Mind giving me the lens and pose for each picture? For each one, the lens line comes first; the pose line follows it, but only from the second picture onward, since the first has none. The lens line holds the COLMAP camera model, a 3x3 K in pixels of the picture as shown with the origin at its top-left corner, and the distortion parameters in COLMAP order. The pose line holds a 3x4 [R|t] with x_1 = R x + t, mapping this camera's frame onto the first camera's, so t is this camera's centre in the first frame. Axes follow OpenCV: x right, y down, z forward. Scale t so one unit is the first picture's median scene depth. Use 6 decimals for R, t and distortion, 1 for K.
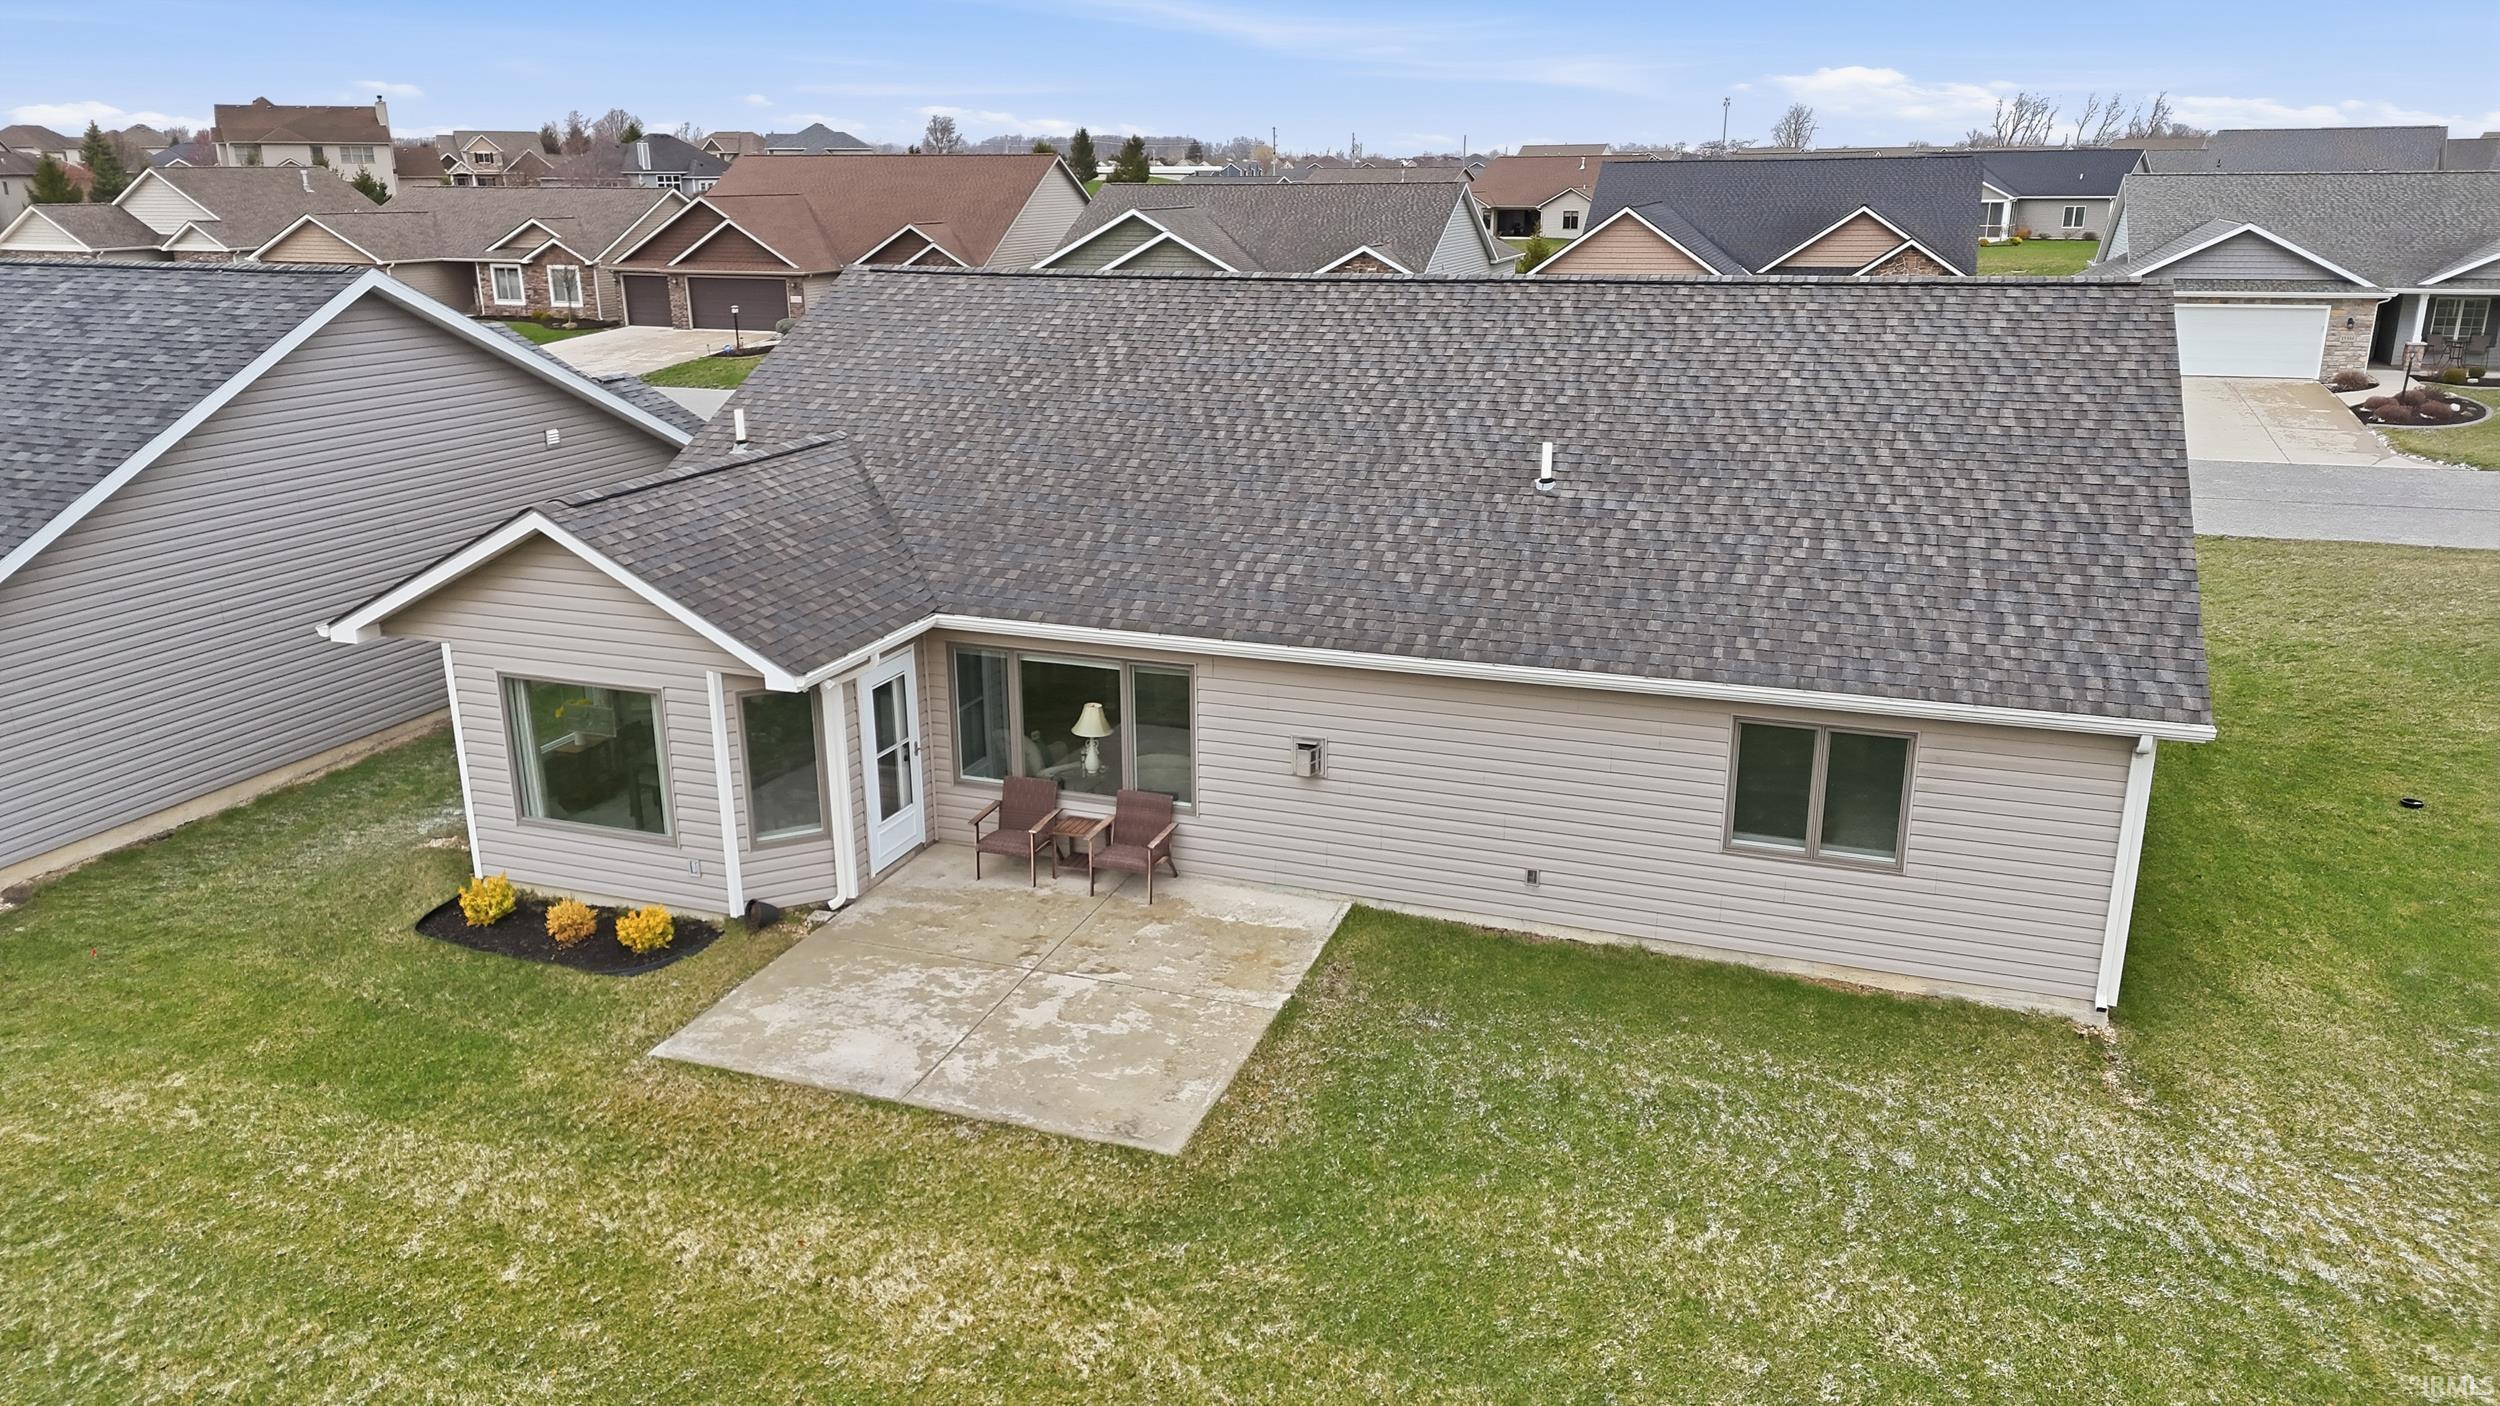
lens RADIAL K [[1726.0, 0, 1258.8], [0, 1726.0, 696.8], [0, 0, 1]] dist [0.050451, -0.031241]
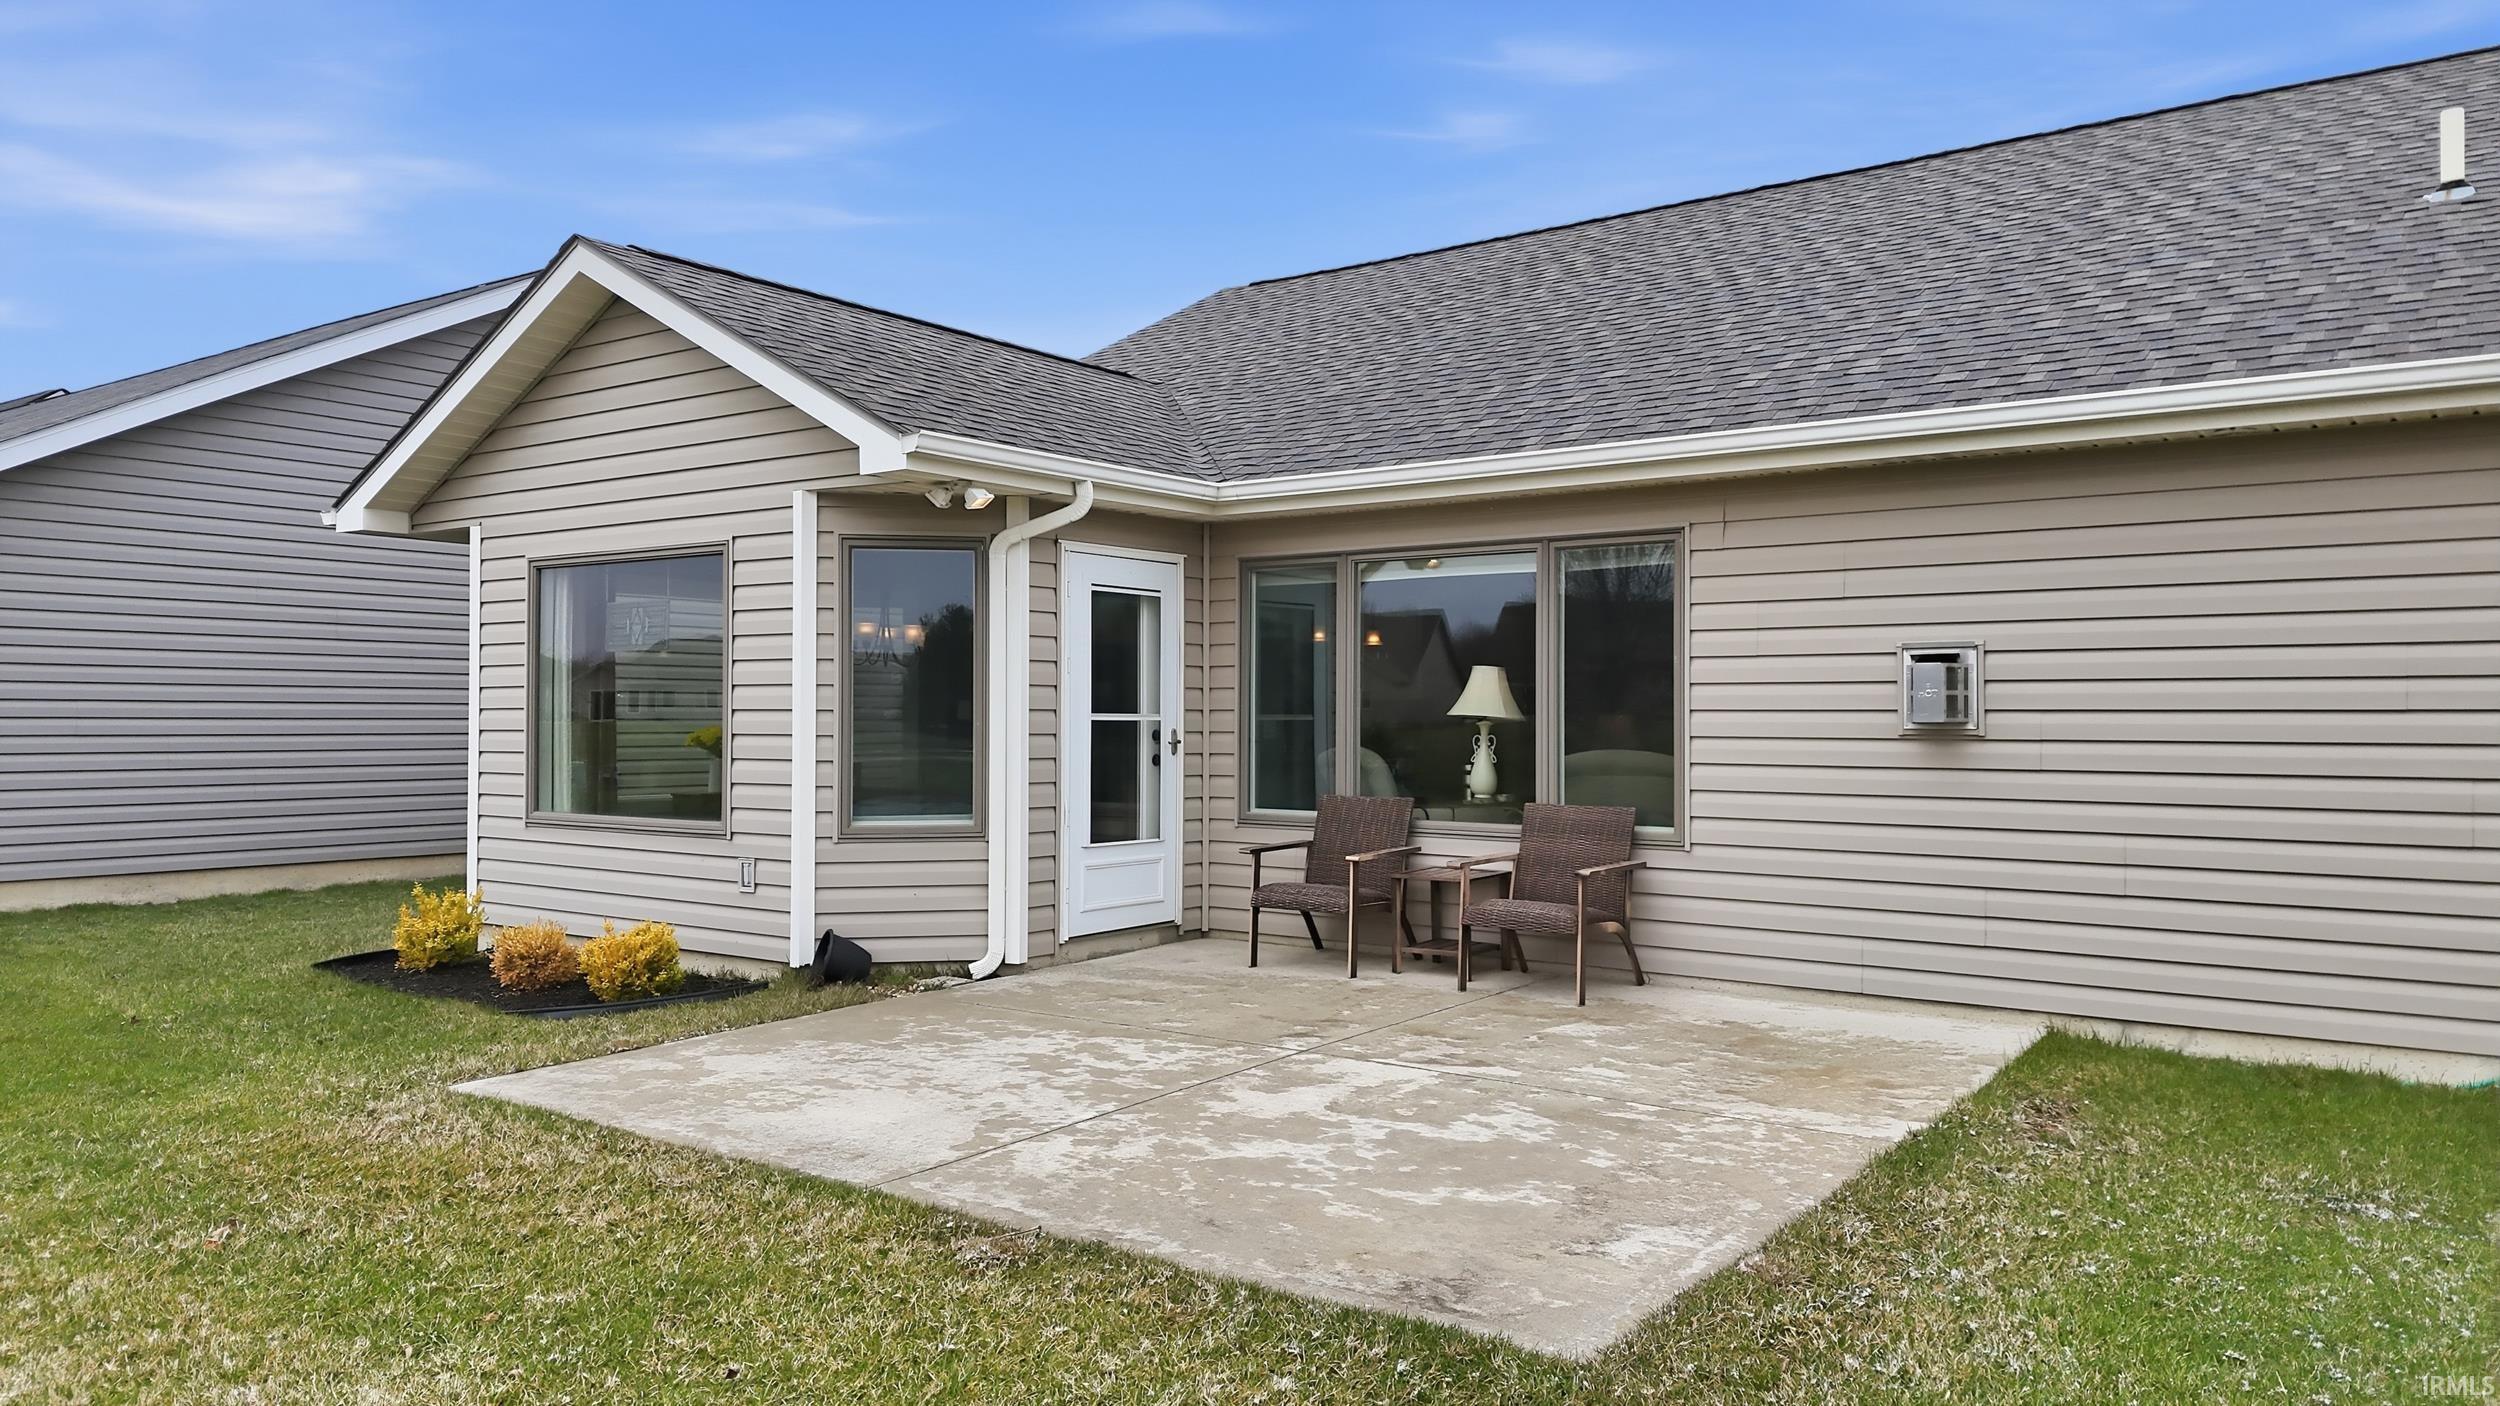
lens RADIAL K [[1726.0, 0, 1228.7], [0, 1726.0, 707.7], [0, 0, 1]] dist [0.050451, -0.031241]
pose [[0.954415, 0.001709, -0.298477, -0.012805], [-0.090254, 0.954825, -0.283130, 0.186596], [0.284509, 0.297163, 0.911454, 0.512269]]
